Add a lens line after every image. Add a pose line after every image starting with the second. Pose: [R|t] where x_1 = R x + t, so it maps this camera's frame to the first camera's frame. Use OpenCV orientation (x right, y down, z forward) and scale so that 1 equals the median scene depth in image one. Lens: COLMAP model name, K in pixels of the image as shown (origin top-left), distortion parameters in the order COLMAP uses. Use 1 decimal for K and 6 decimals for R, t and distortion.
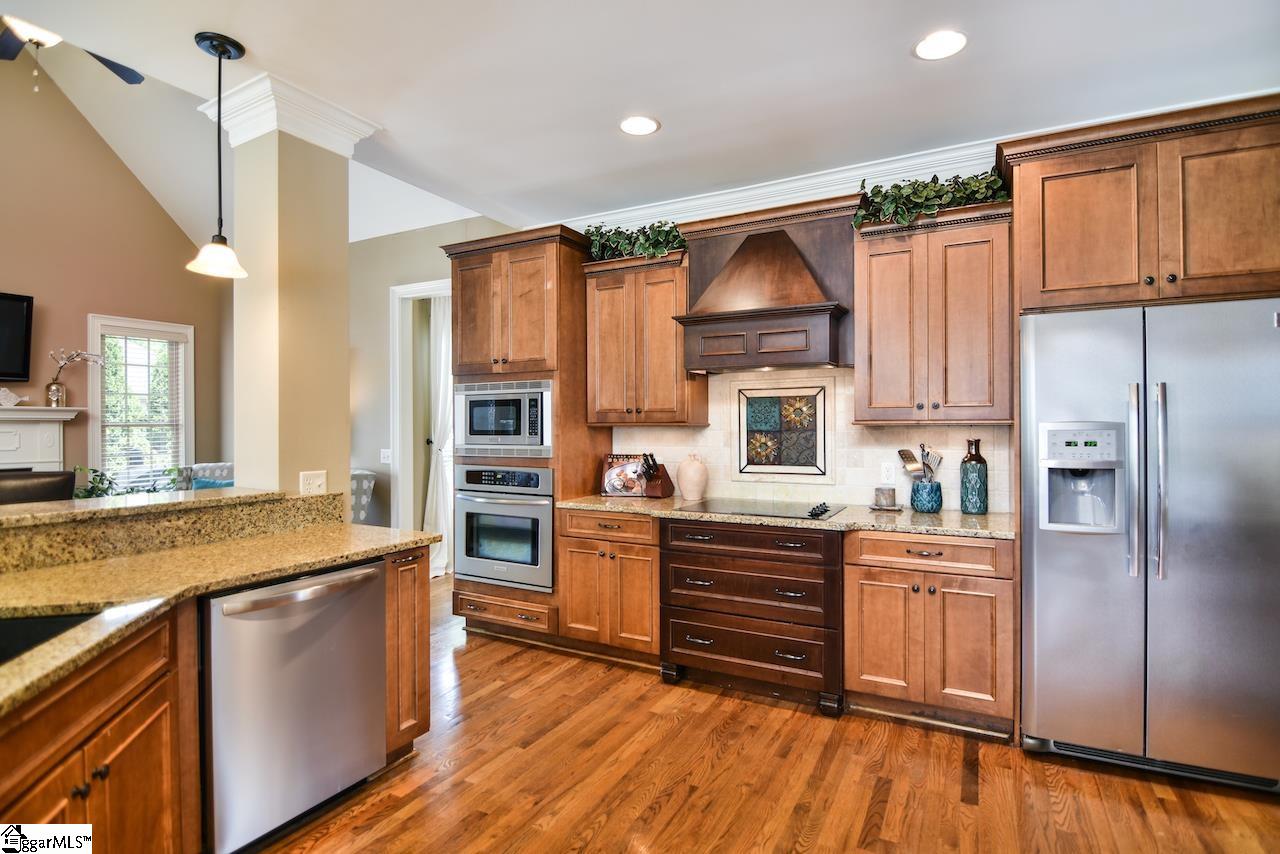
lens RADIAL K [[625.6, 0, 640.3], [0, 625.6, 427.6], [0, 0, 1]] dist [-0.006460, -0.000917]
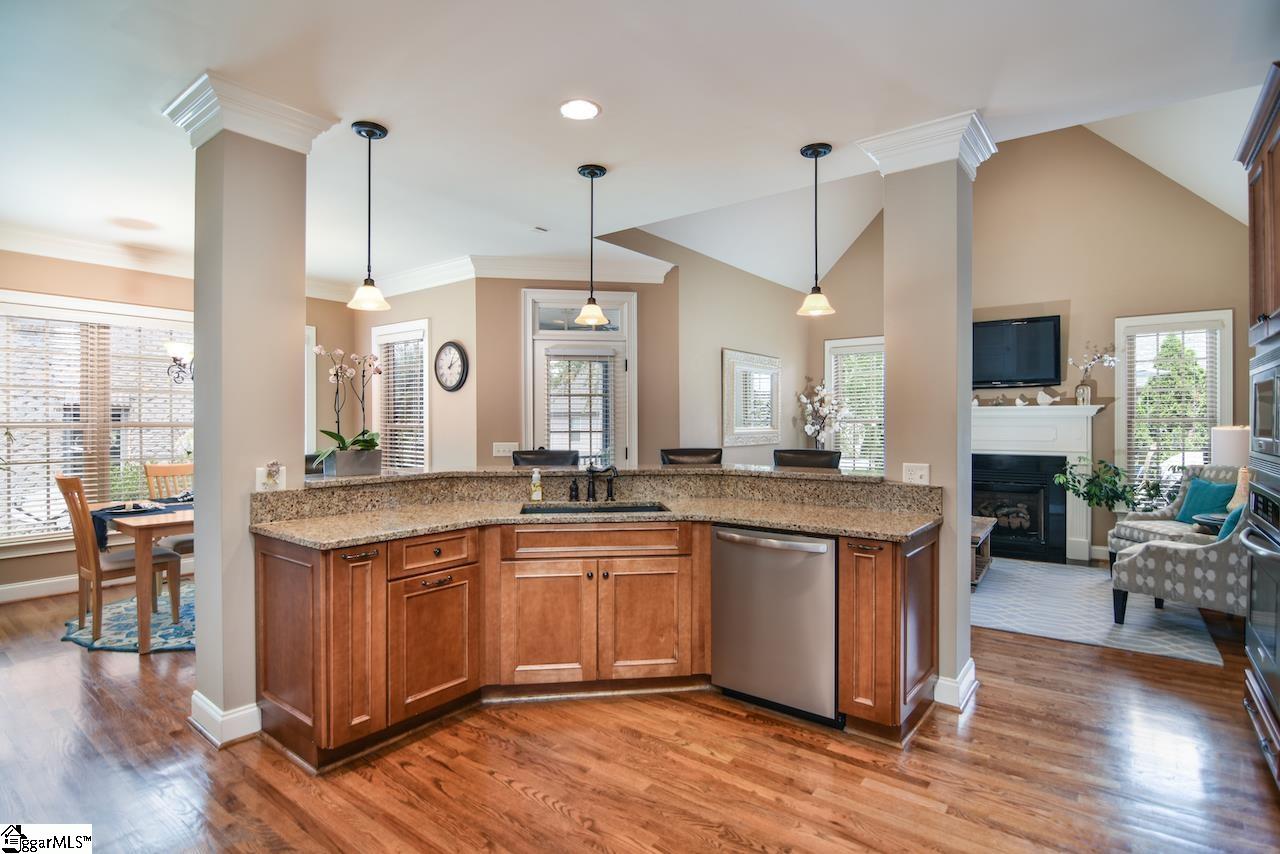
lens RADIAL K [[625.6, 0, 641.7], [0, 625.6, 423.9], [0, 0, 1]] dist [-0.006460, -0.000917]
pose [[-0.157016, 0.002669, -0.987593, 0.861473], [-0.000604, 0.999996, 0.002798, -0.003614], [0.987596, 0.001036, -0.157013, 0.921777]]
